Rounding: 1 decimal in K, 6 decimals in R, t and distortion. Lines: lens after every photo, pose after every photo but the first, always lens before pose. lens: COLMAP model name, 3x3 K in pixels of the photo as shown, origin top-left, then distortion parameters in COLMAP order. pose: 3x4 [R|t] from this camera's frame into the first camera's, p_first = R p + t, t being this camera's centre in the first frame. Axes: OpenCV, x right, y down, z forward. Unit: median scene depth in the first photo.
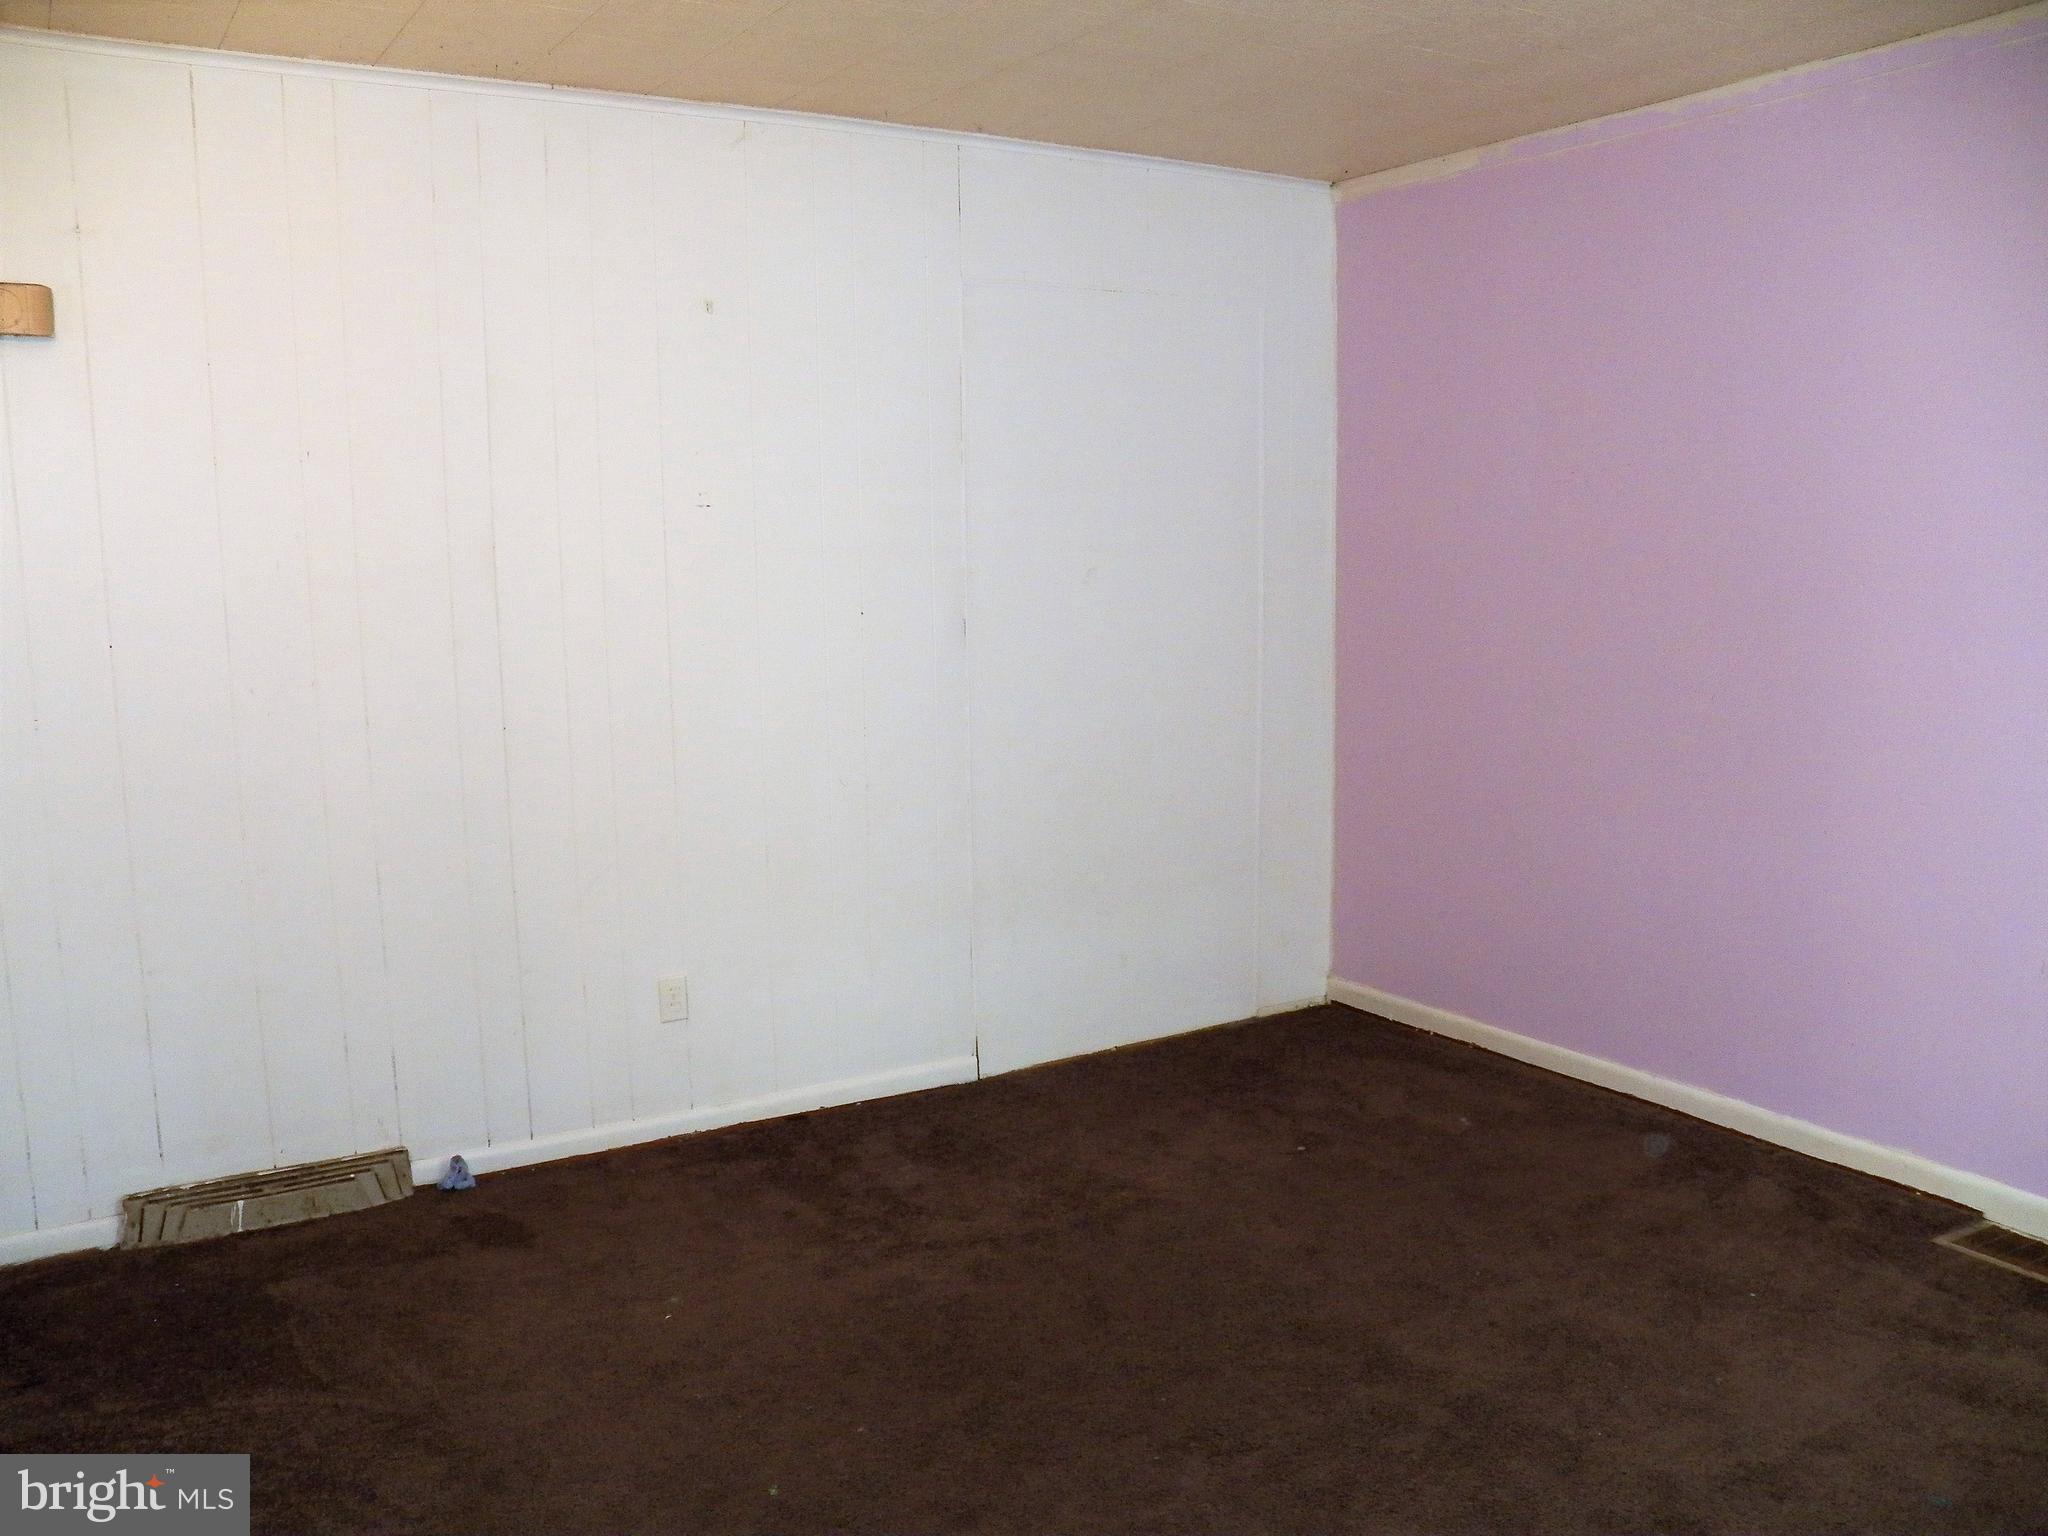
lens RADIAL K [[1672.1, 0, 1024.0], [0, 1672.1, 768.0], [0, 0, 1]] dist [-0.138583, 0.090402]
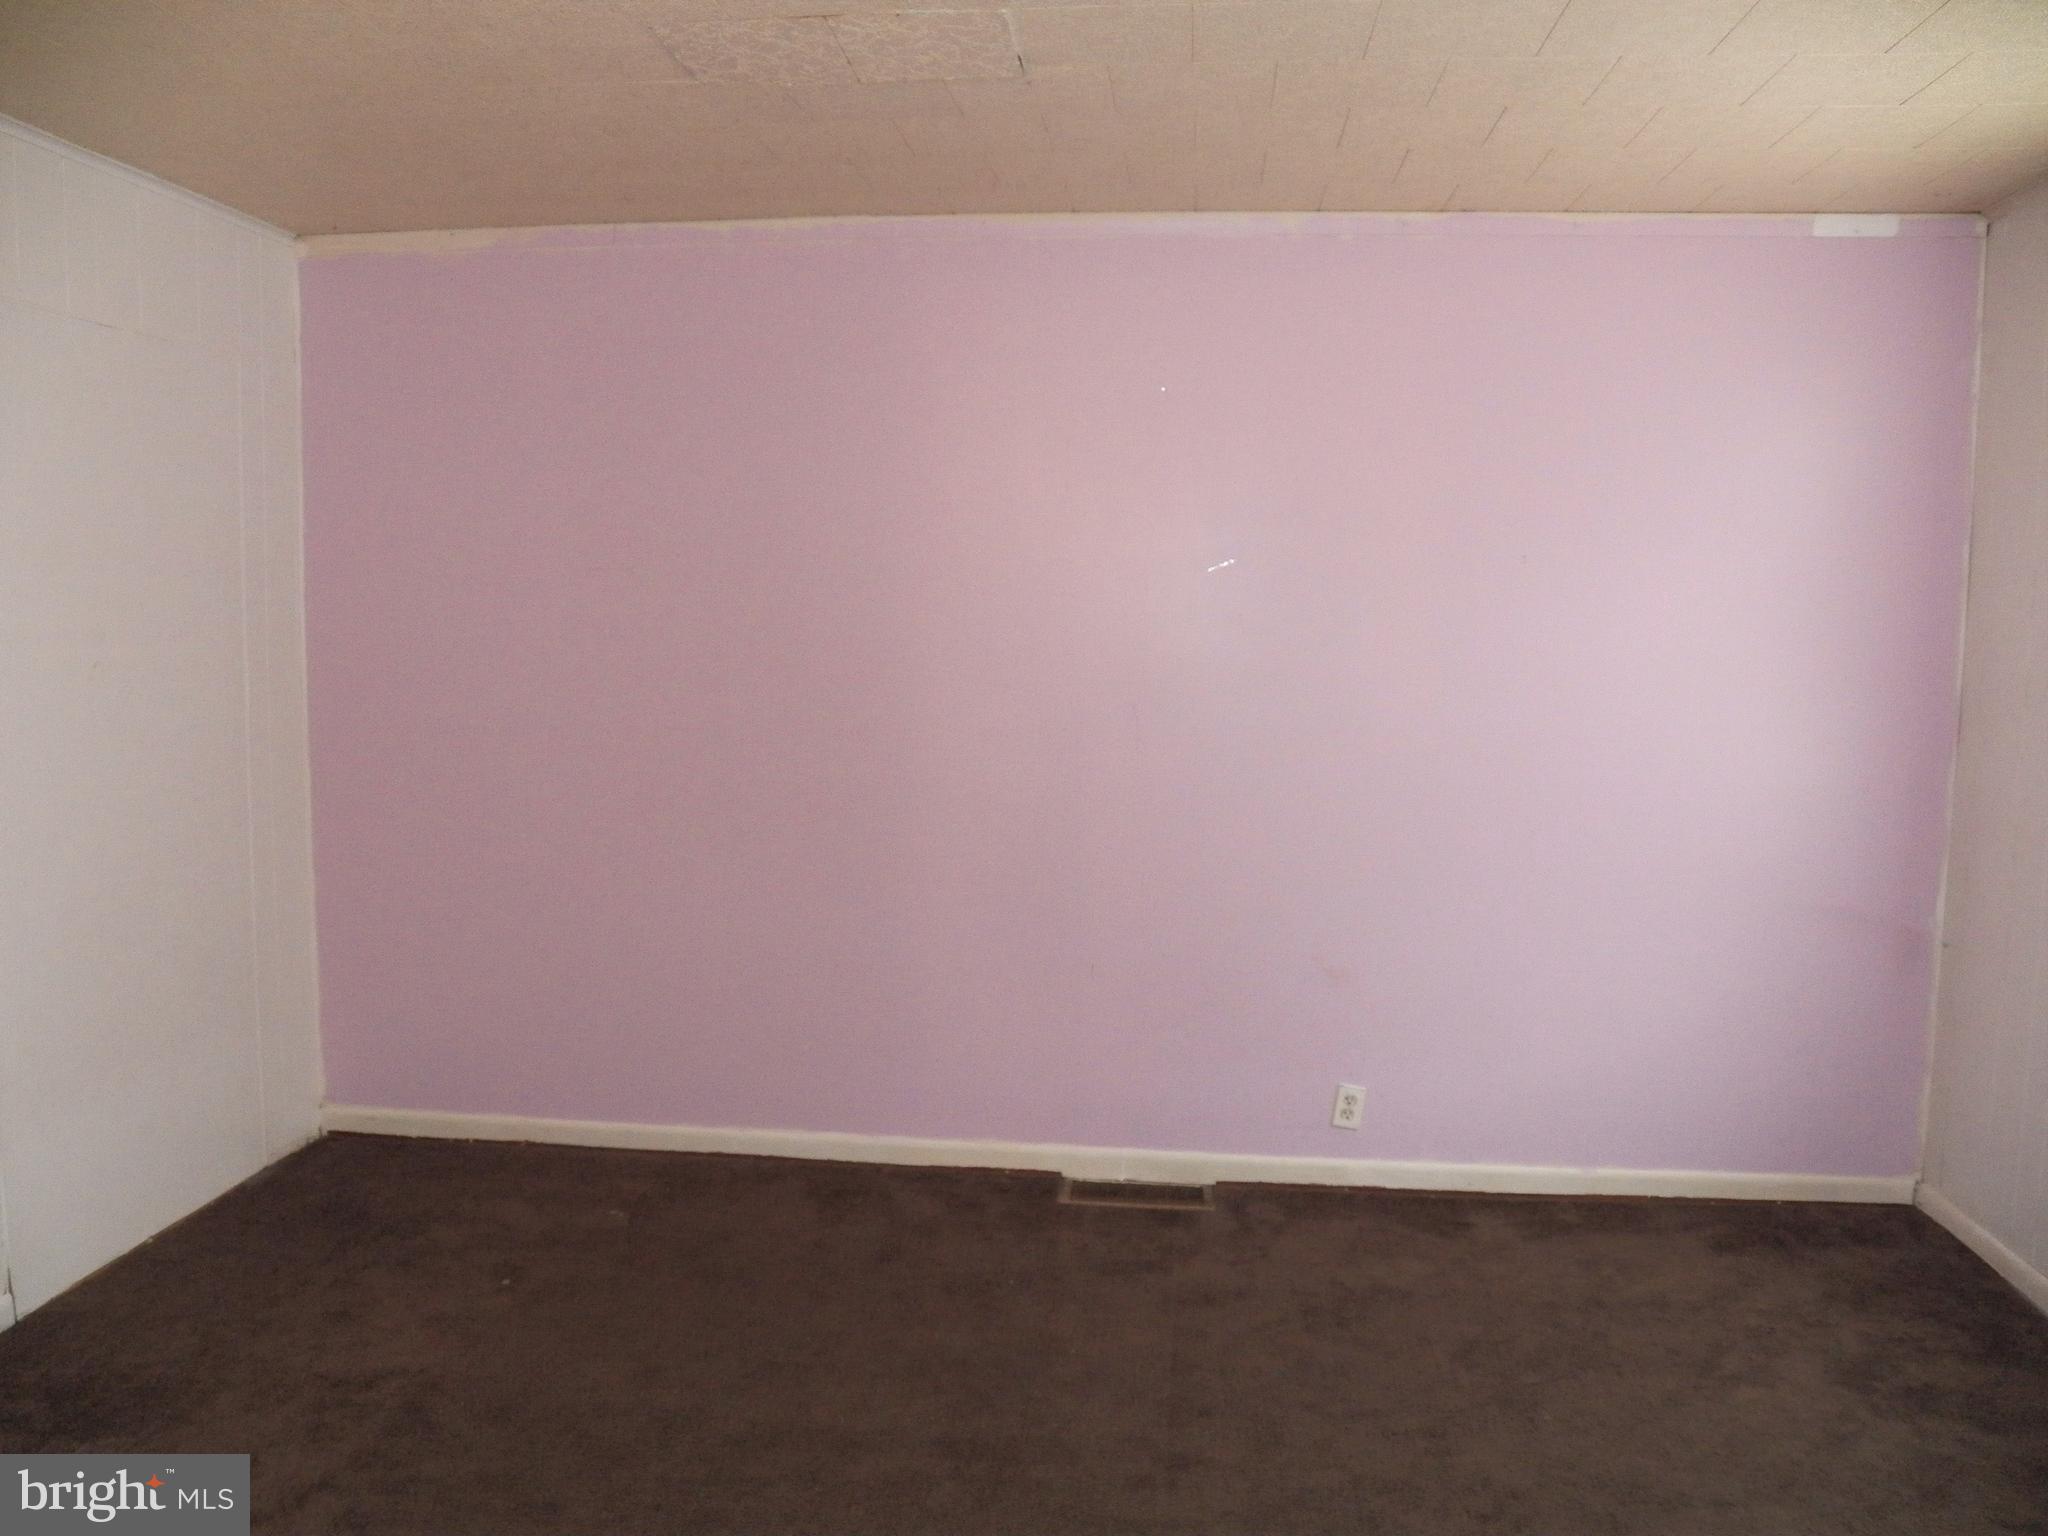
lens RADIAL K [[1672.1, 0, 1024.0], [0, 1672.1, 768.0], [0, 0, 1]] dist [-0.138583, 0.090402]
pose [[0.612881, -0.054796, 0.788273, -0.302850], [0.091009, 0.995849, -0.001534, -0.024419], [-0.784917, 0.072680, 0.615324, 0.158229]]
